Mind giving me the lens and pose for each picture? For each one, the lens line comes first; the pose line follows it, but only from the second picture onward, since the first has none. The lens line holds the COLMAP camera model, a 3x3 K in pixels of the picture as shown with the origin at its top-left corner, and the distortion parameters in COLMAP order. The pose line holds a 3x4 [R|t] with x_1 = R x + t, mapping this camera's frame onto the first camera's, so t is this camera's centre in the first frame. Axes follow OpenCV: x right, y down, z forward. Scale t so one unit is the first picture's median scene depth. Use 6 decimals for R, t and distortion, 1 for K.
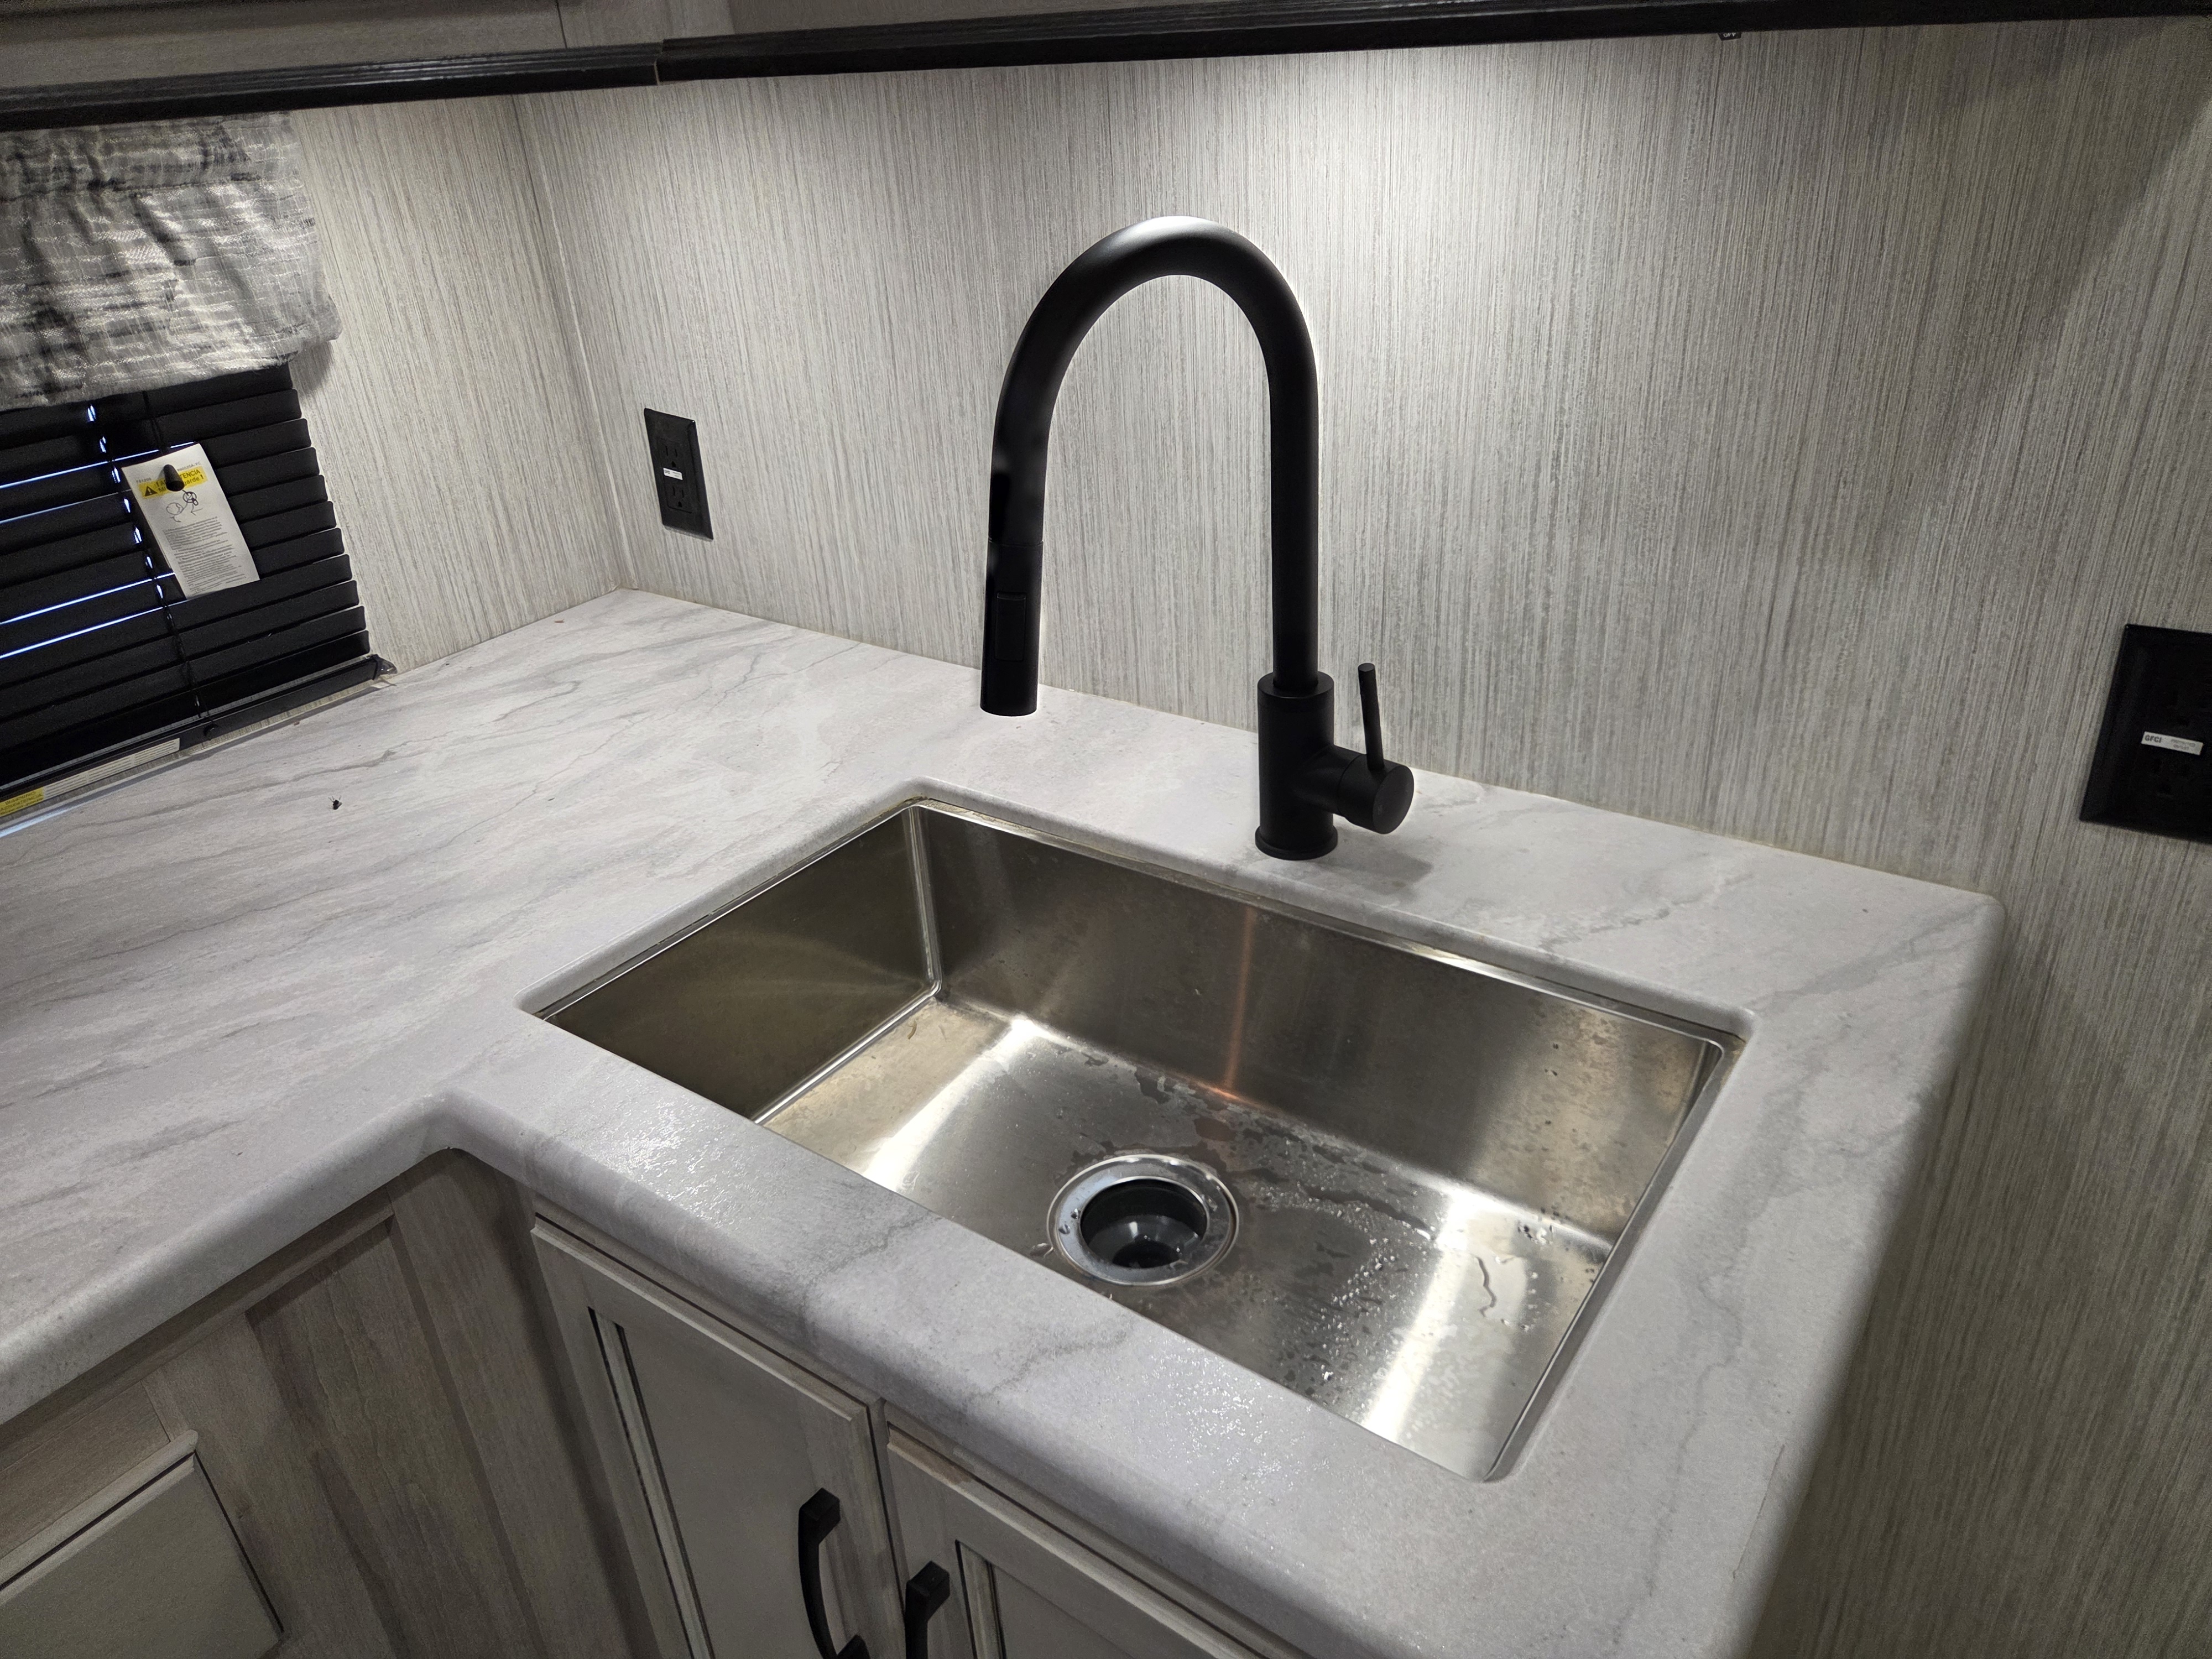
lens RADIAL K [[1501.0, 0, 1094.2], [0, 1501.0, 845.8], [0, 0, 1]] dist [0.033569, -0.026171]
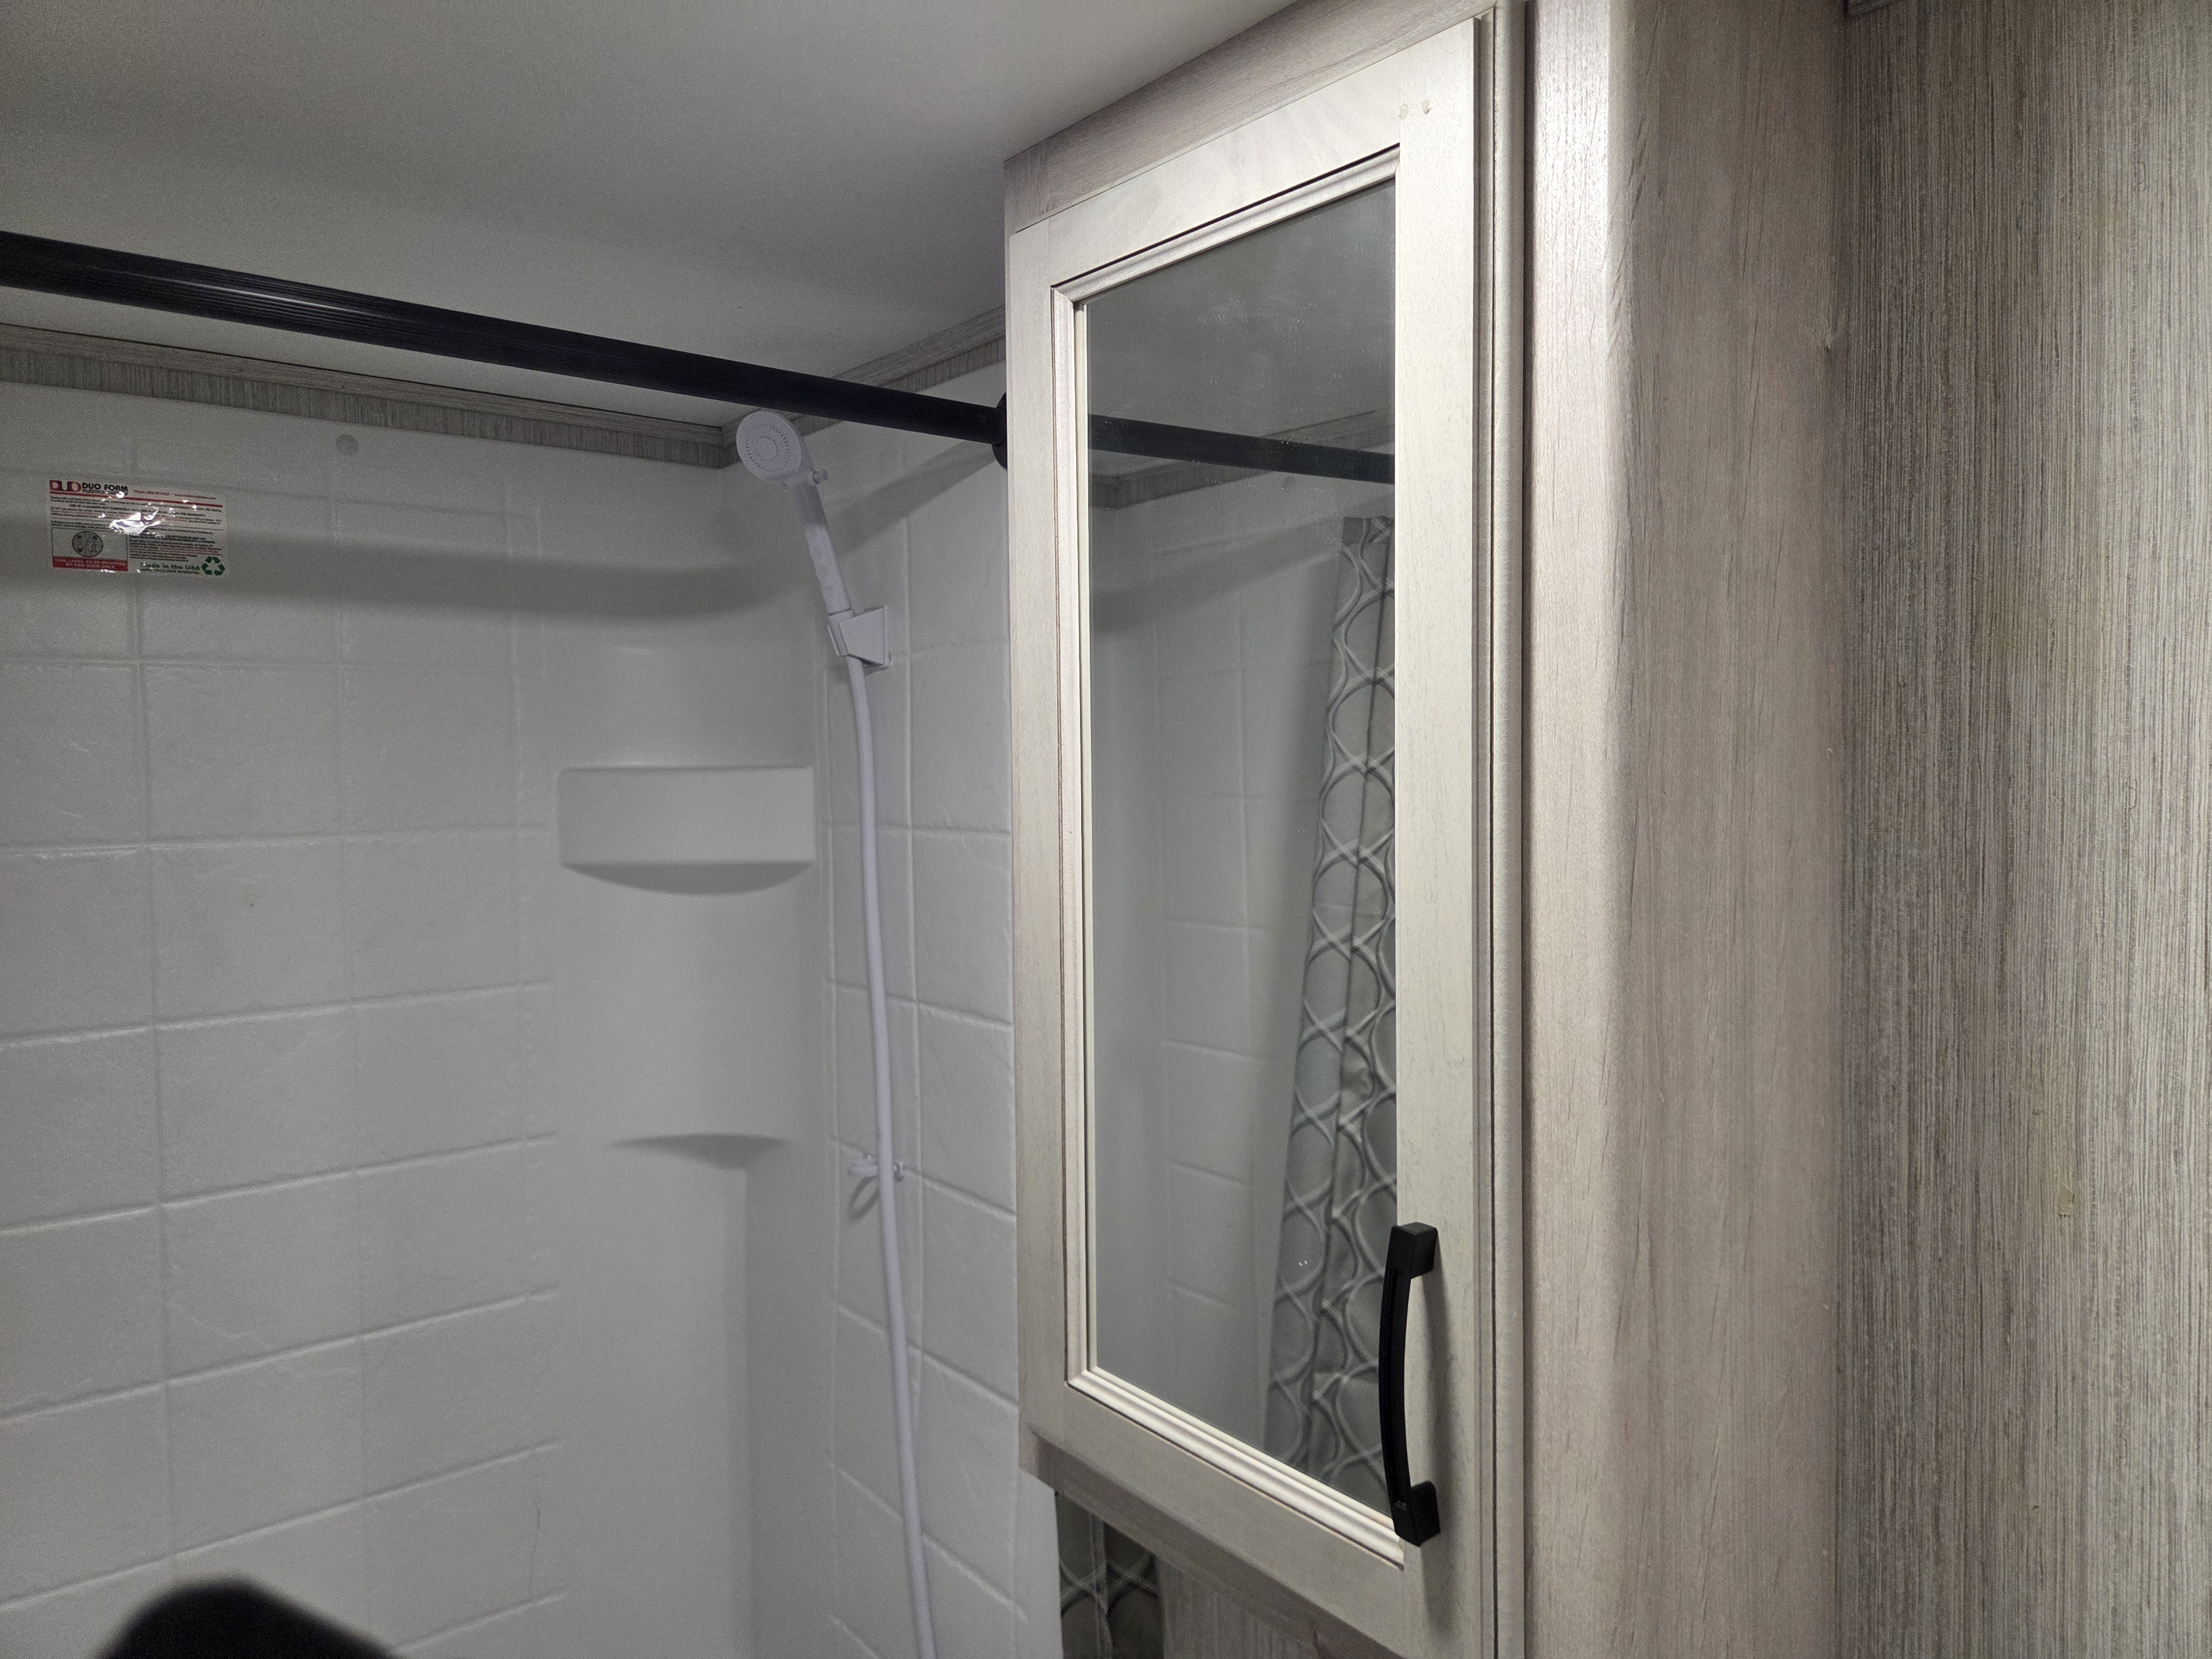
lens RADIAL K [[1501.0, 0, 1093.5], [0, 1501.0, 808.6], [0, 0, 1]] dist [0.033569, -0.026171]
pose [[0.960527, 0.058008, -0.272072, -0.089210], [-0.170102, 0.896348, -0.409421, 0.061977], [0.220122, 0.439540, 0.870834, 0.395520]]
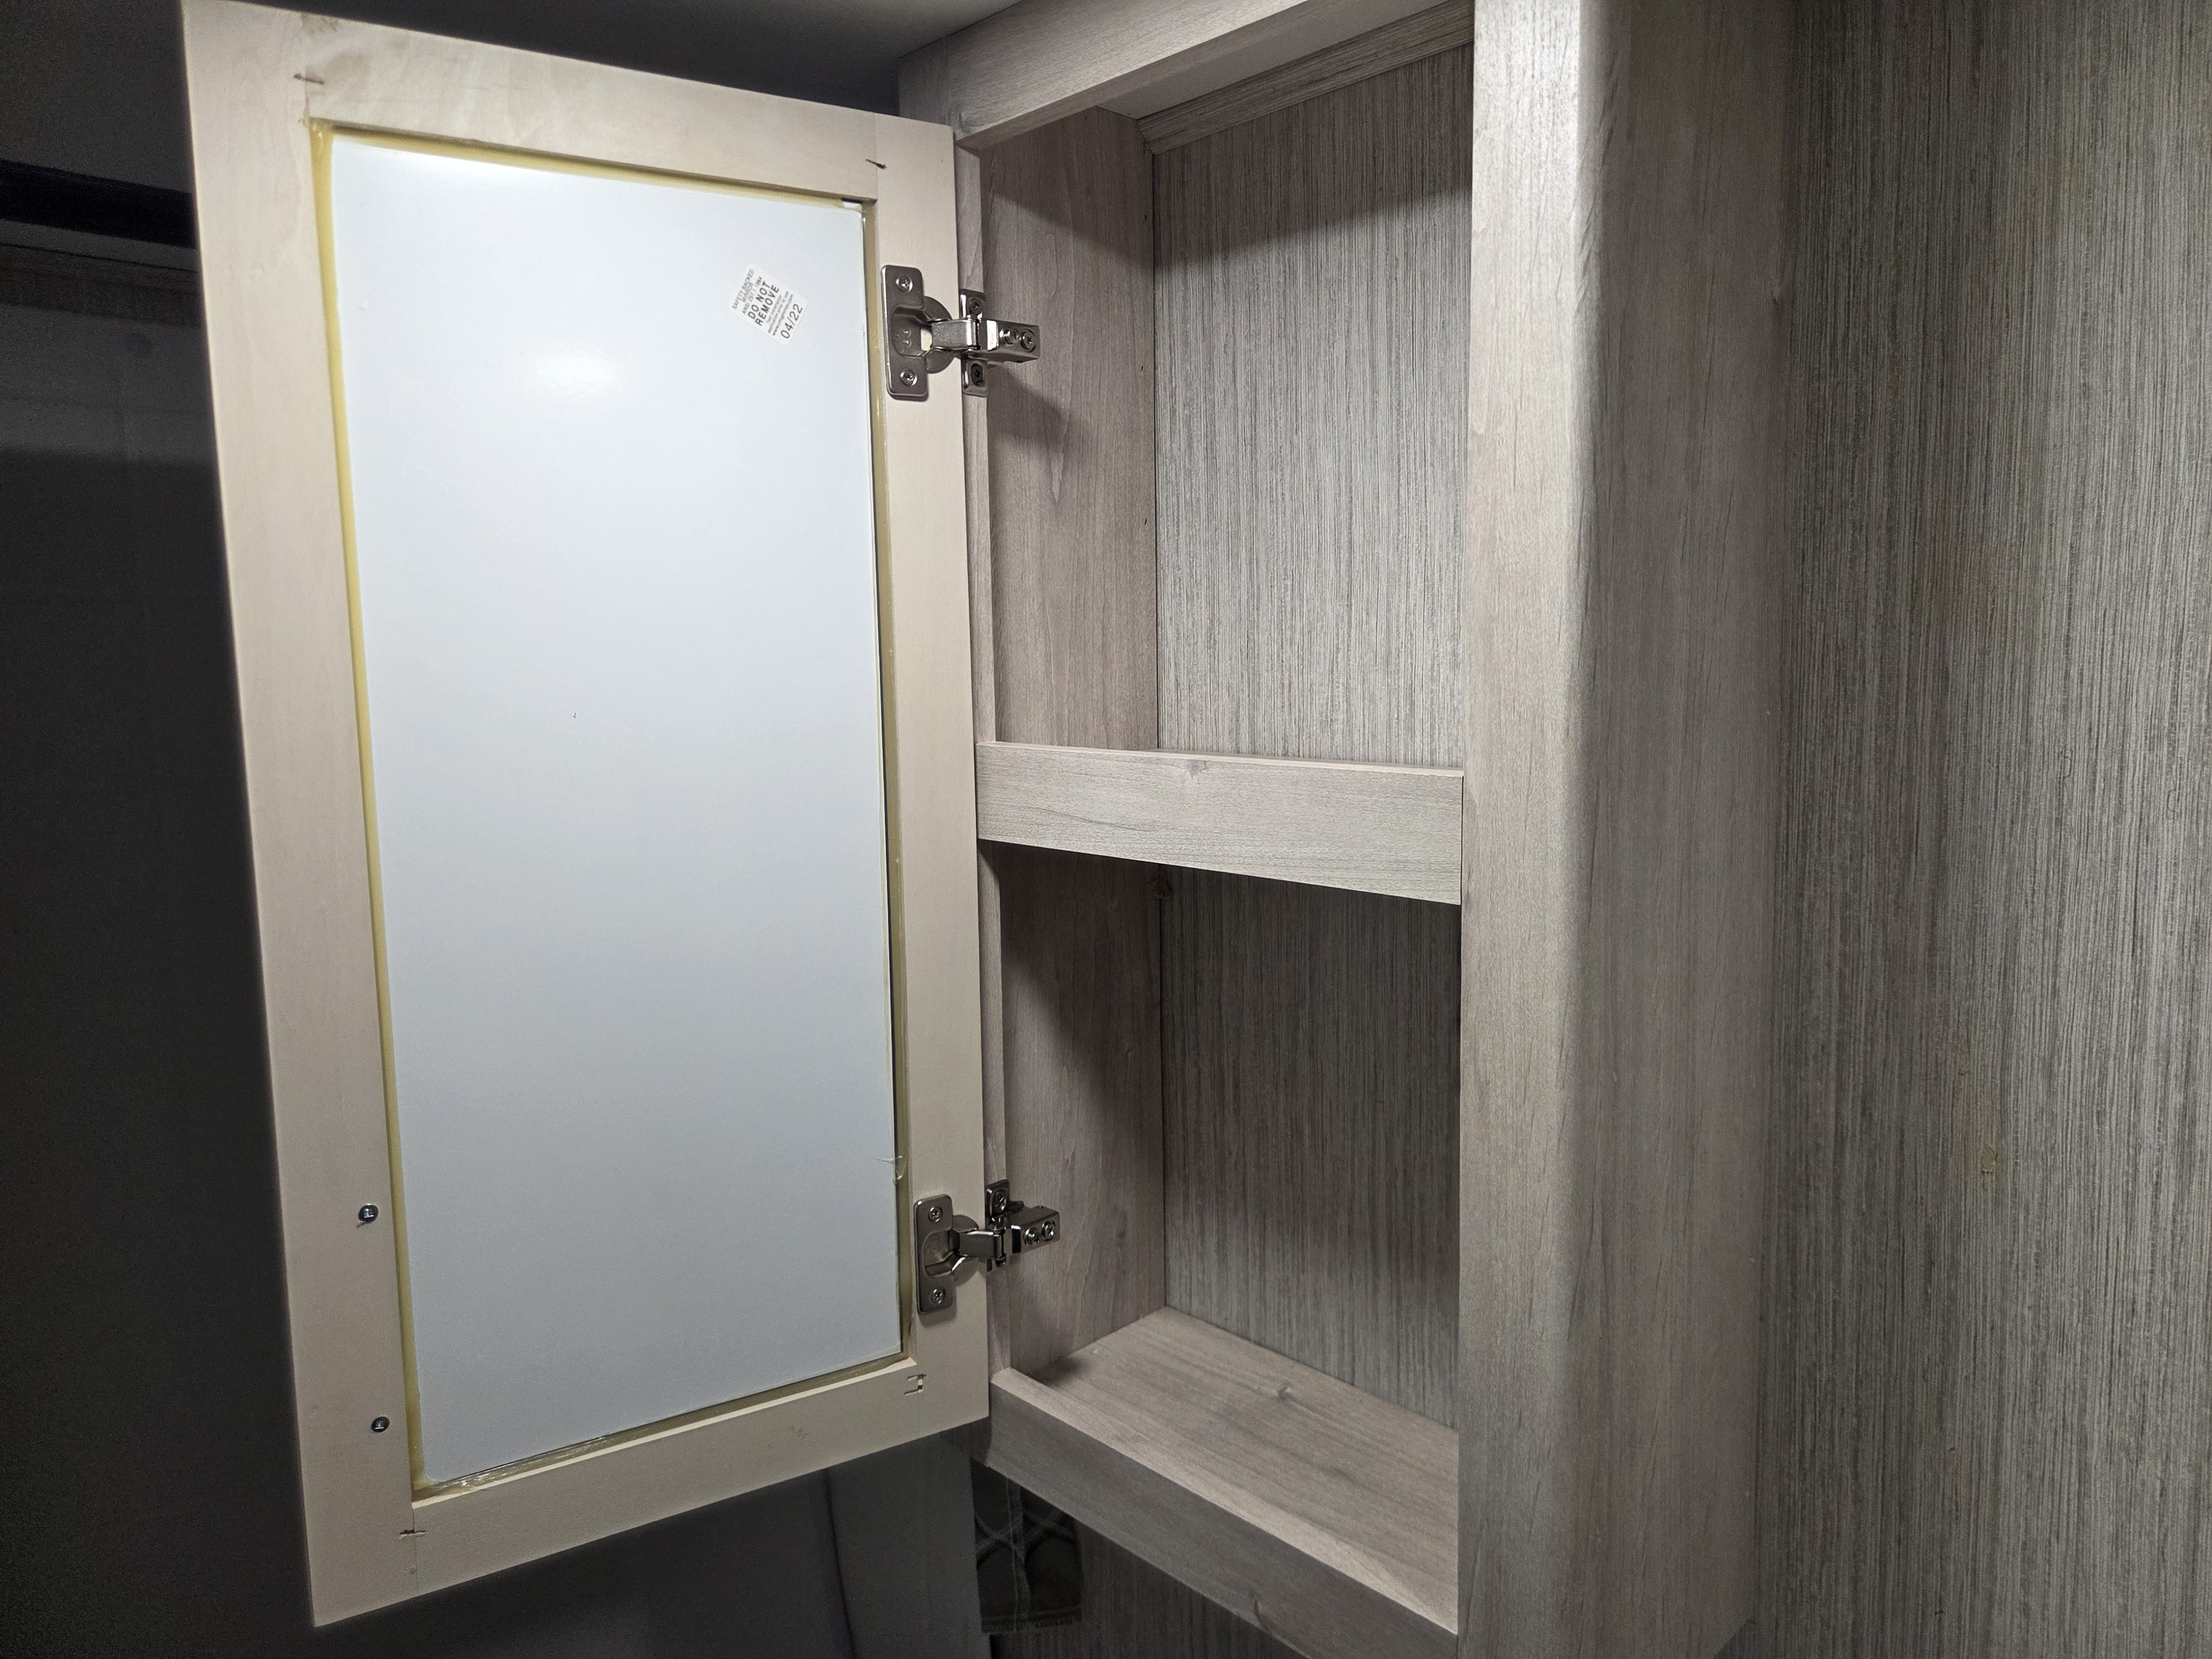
lens RADIAL K [[1501.0, 0, 1123.3], [0, 1501.0, 807.6], [0, 0, 1]] dist [0.033569, -0.026171]
pose [[0.985510, 0.057795, -0.159470, -0.124302], [-0.113210, 0.924229, -0.364669, 0.027268], [0.126311, 0.377438, 0.917380, 0.408784]]
